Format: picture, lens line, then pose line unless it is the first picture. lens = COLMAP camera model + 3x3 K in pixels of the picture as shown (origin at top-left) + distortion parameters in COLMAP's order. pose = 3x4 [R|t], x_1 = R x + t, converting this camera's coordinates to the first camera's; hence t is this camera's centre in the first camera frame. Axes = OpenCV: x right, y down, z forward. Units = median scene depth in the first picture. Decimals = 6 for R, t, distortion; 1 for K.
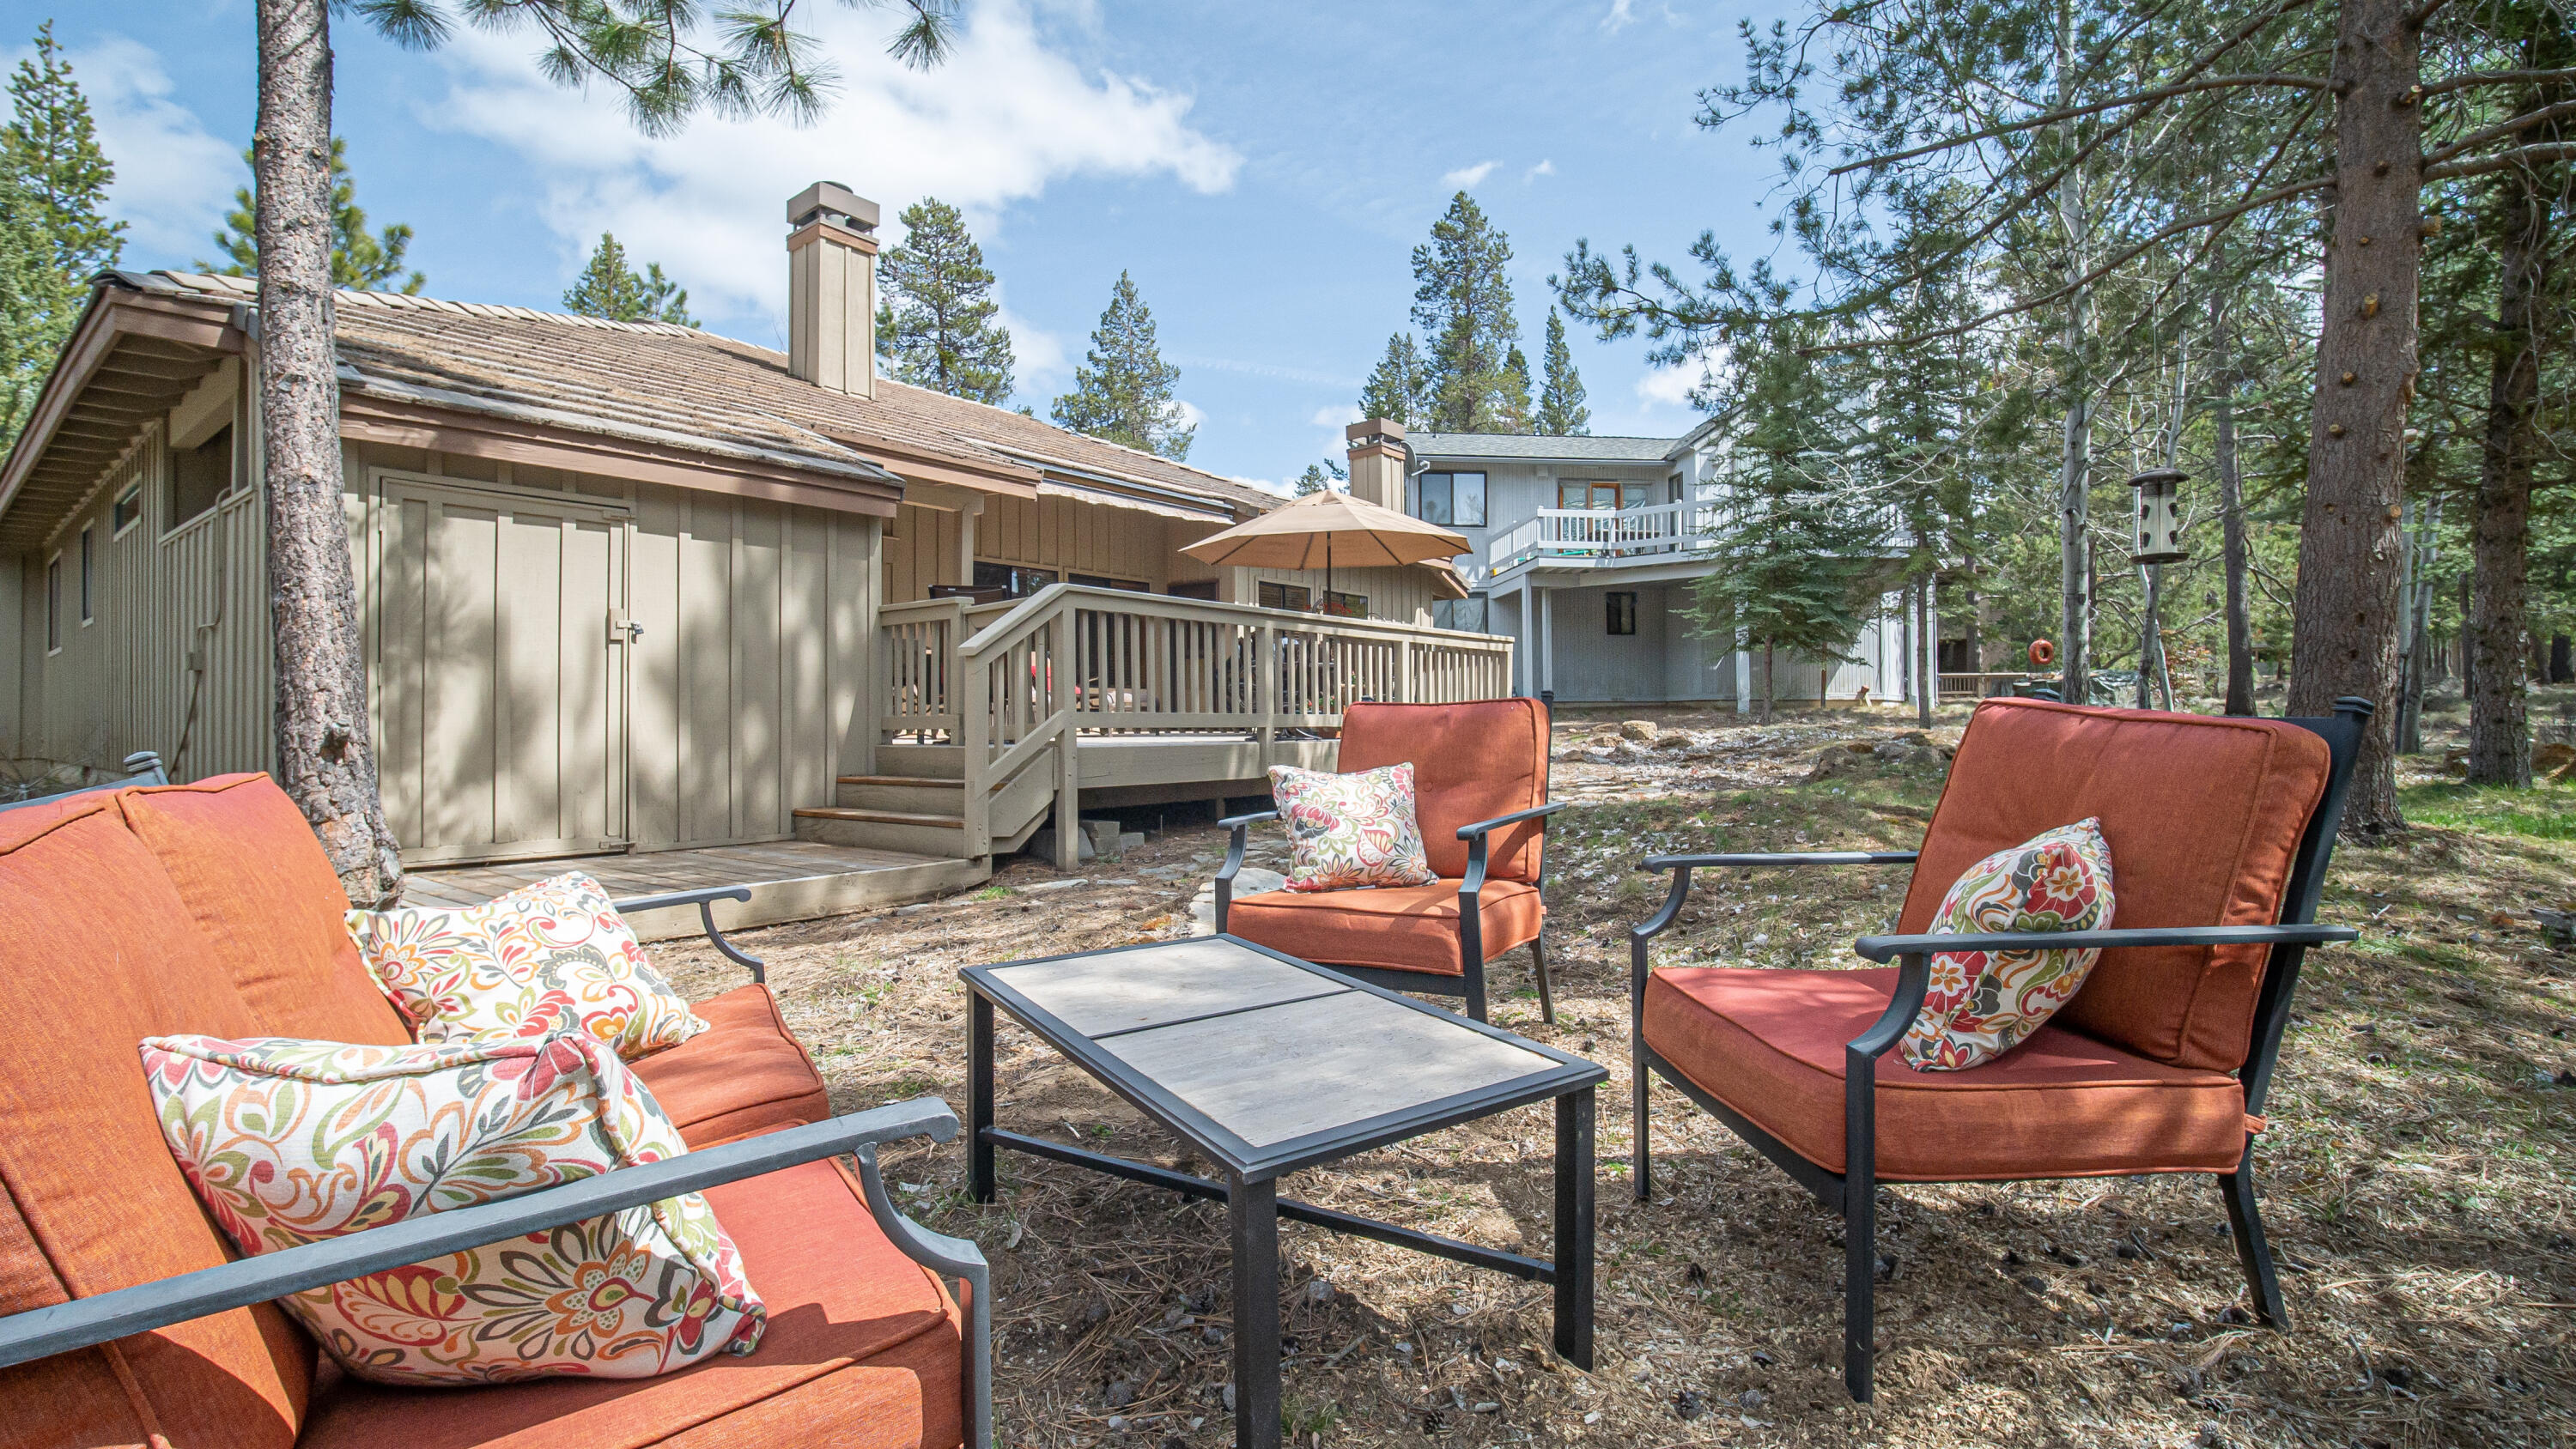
lens RADIAL K [[1141.6, 0, 1282.4], [0, 1141.6, 714.2], [0, 0, 1]] dist [-0.020068, -0.000294]
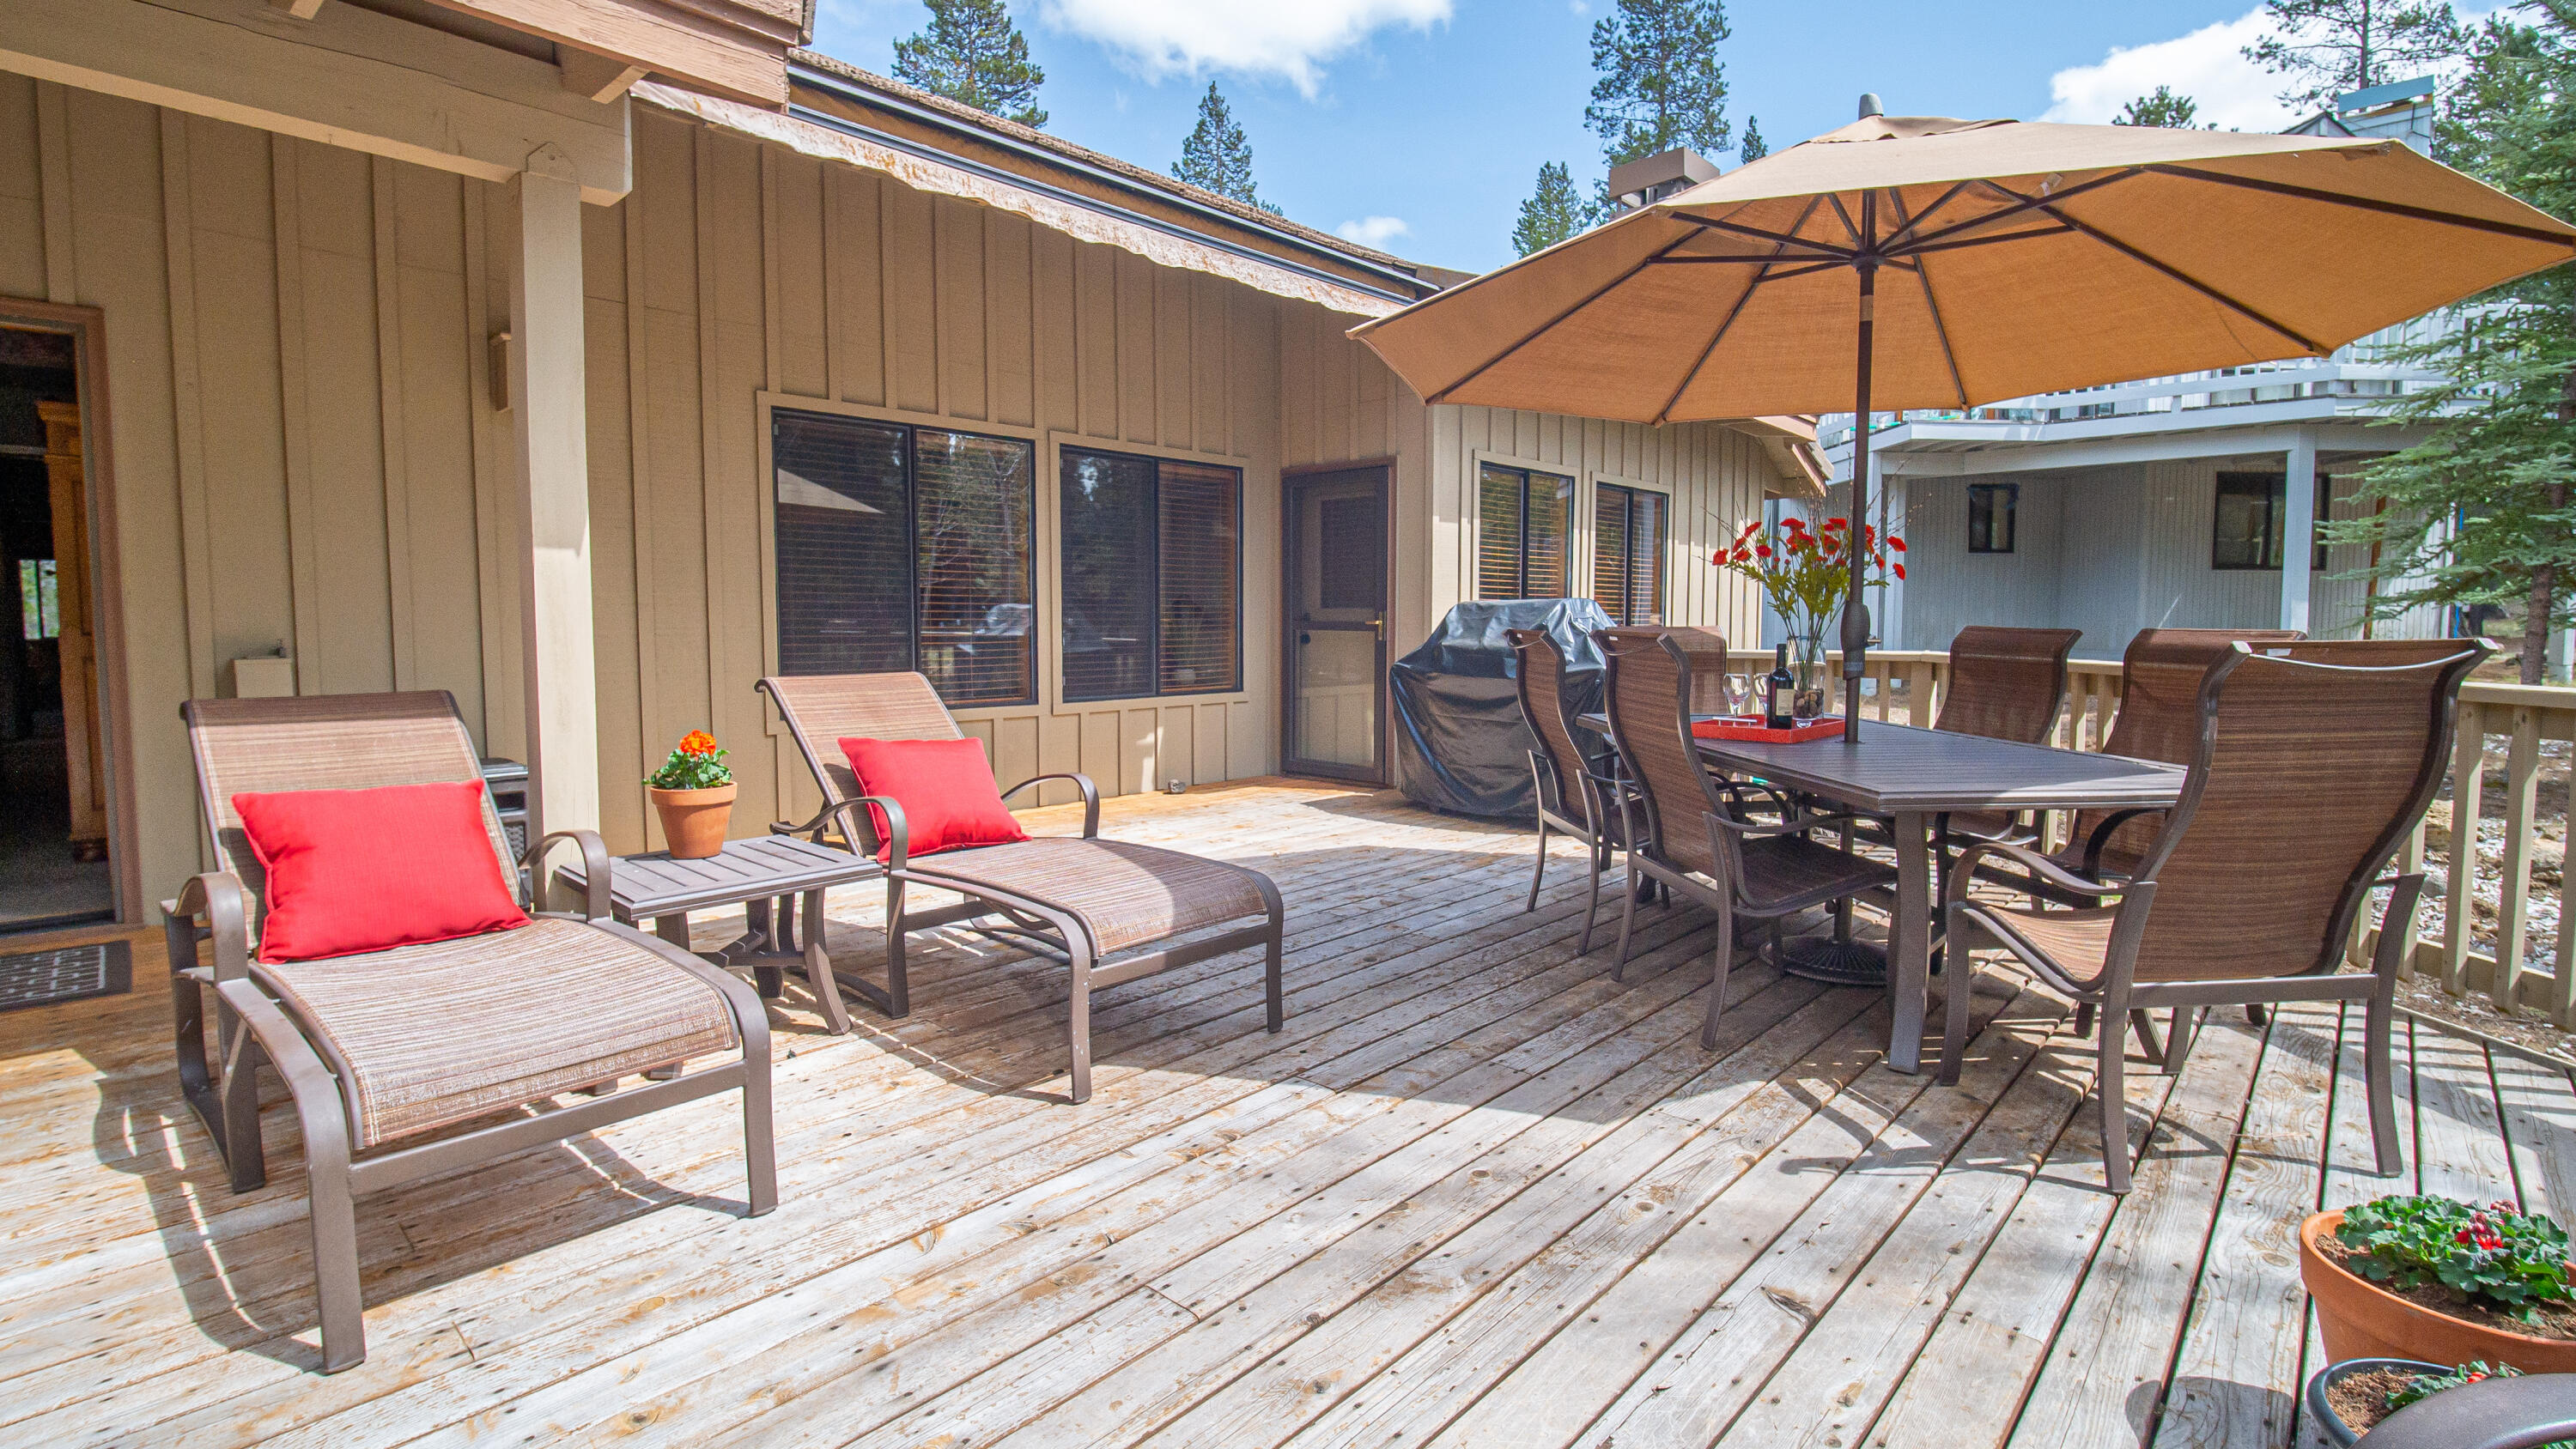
lens RADIAL K [[1160.6, 0, 1280.6], [0, 1160.6, 709.1], [0, 0, 1]] dist [-0.015886, -0.004002]
pose [[0.996498, 0.007013, -0.083327, -0.080786], [0.000013, 0.996464, 0.084016, -0.073345], [0.083622, -0.083723, 0.992974, 0.644240]]
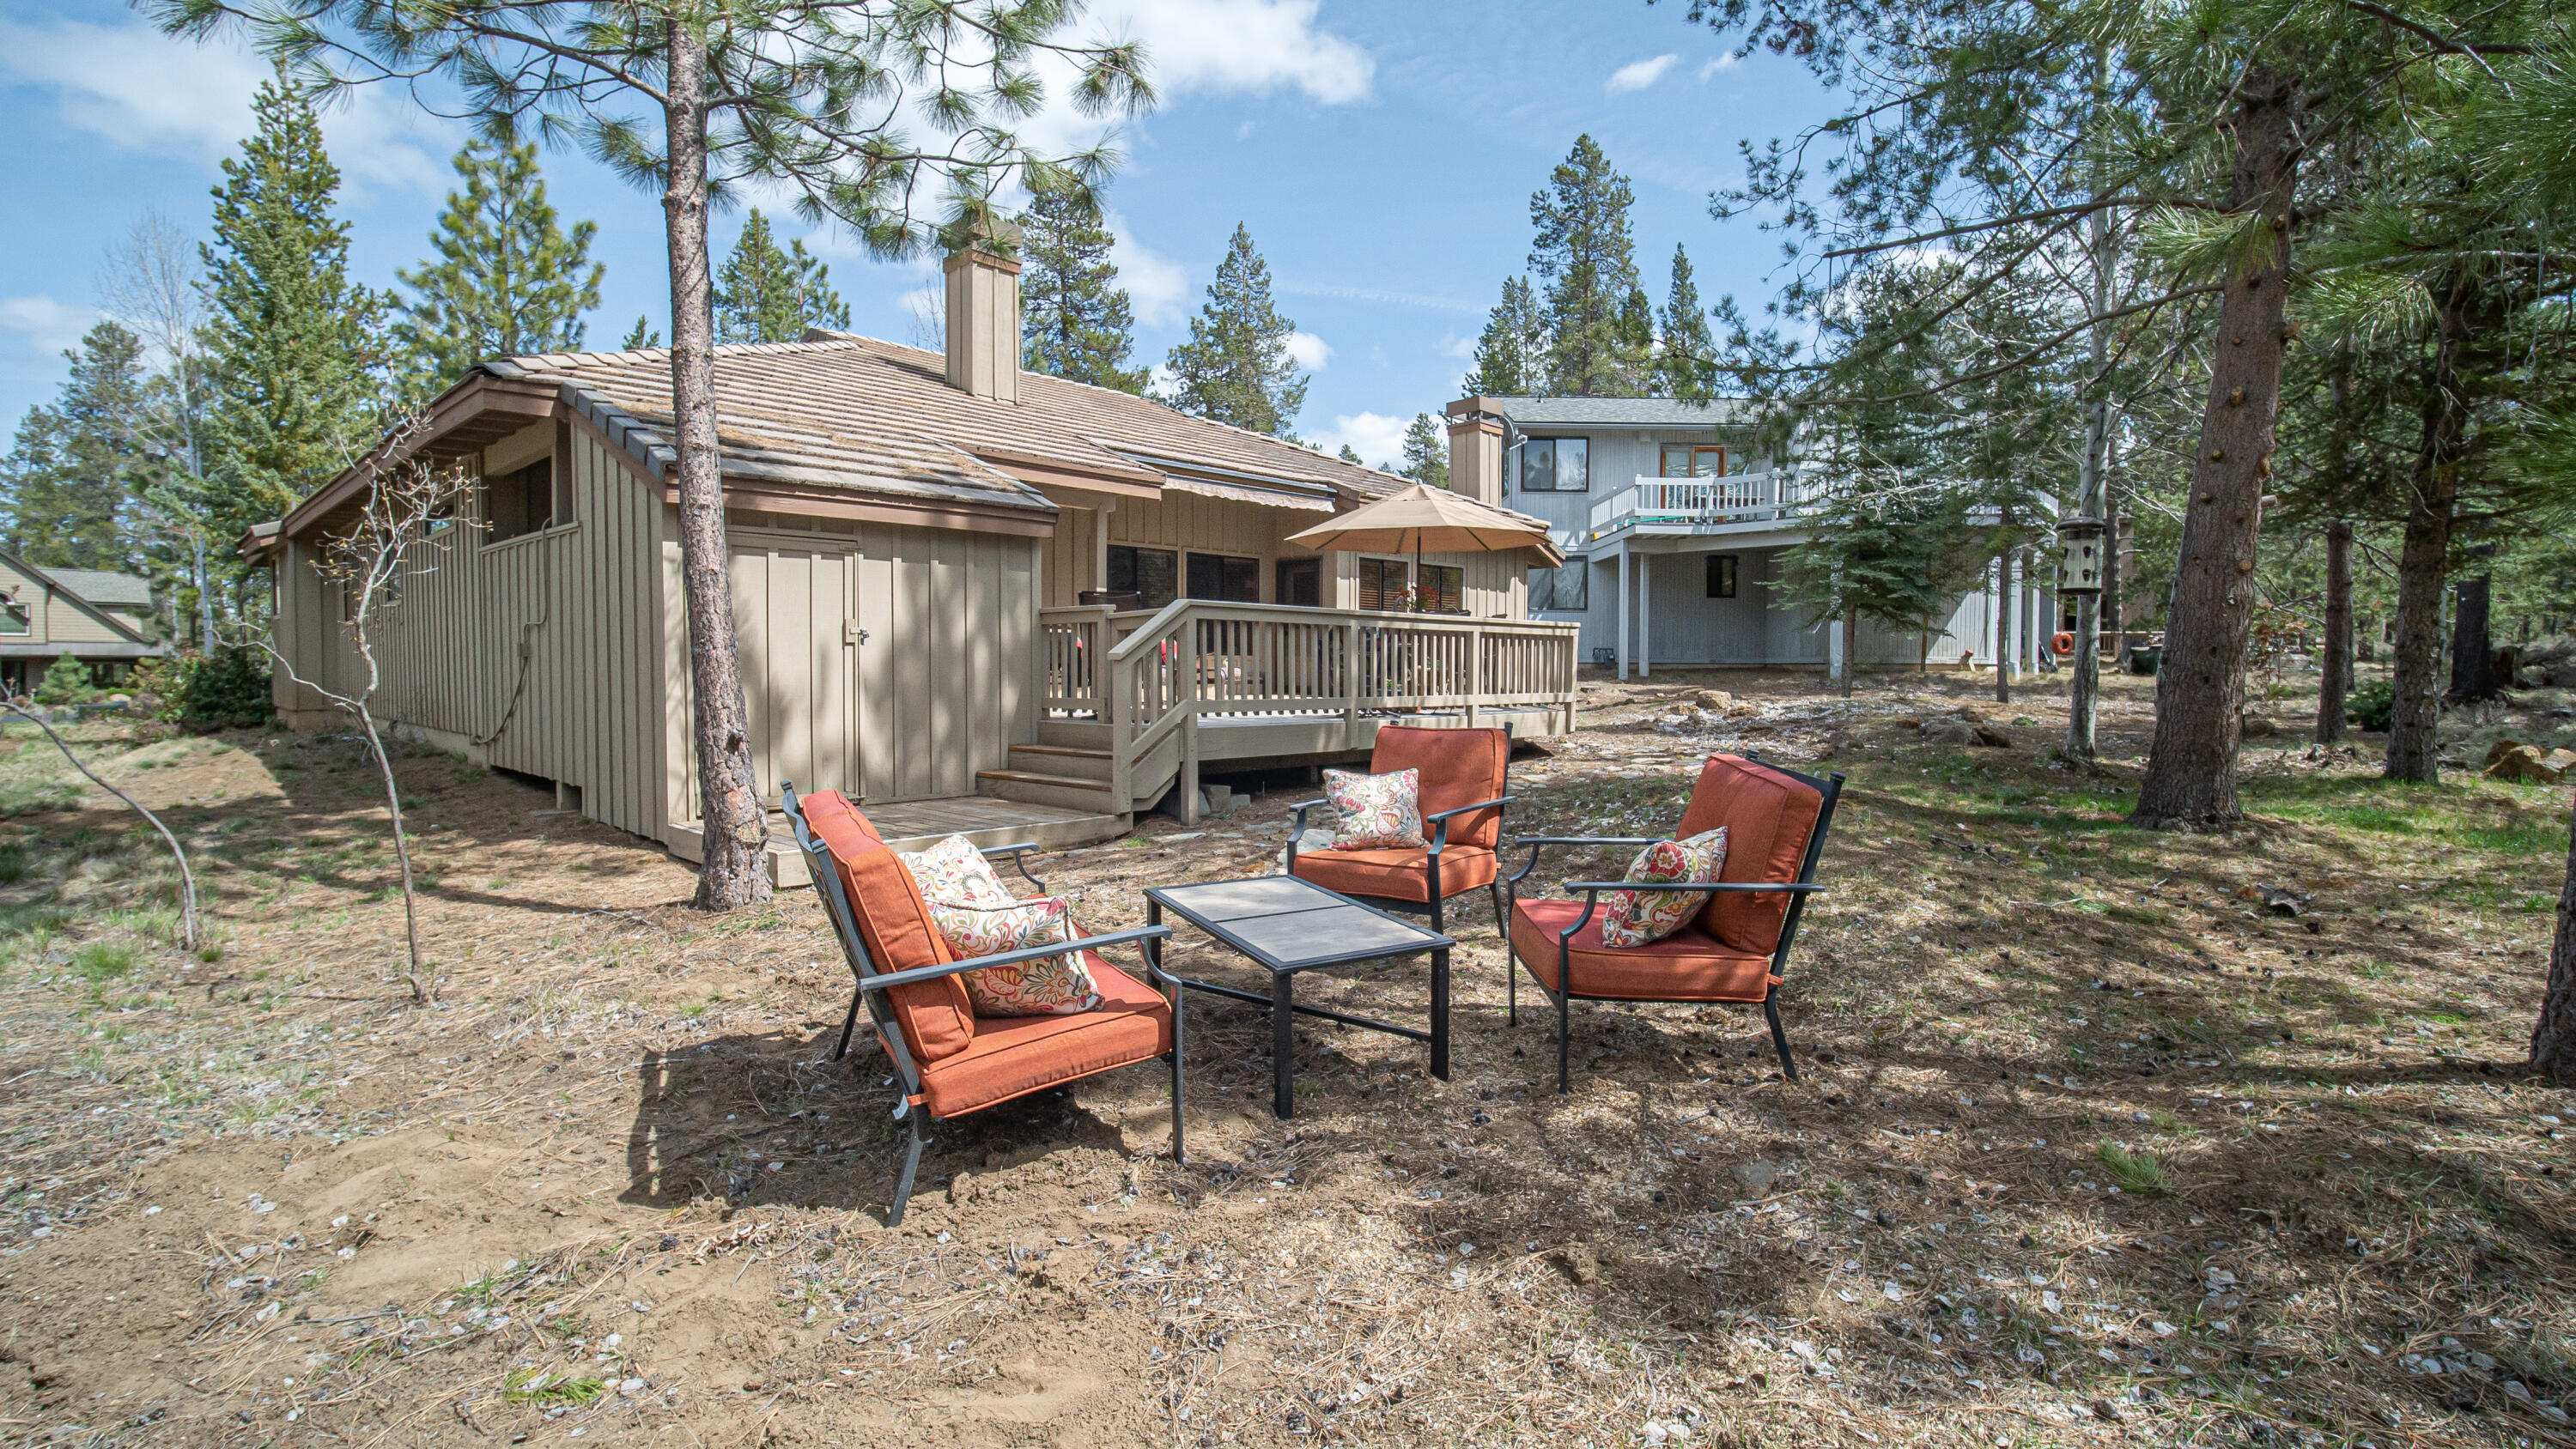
lens RADIAL K [[1160.6, 0, 1280.6], [0, 1160.6, 709.1], [0, 0, 1]] dist [-0.015886, -0.004002]
pose [[0.994872, 0.011695, -0.100467, 0.019844], [-0.007264, 0.998989, 0.044359, -0.024377], [0.100885, -0.043402, 0.993951, -0.132366]]
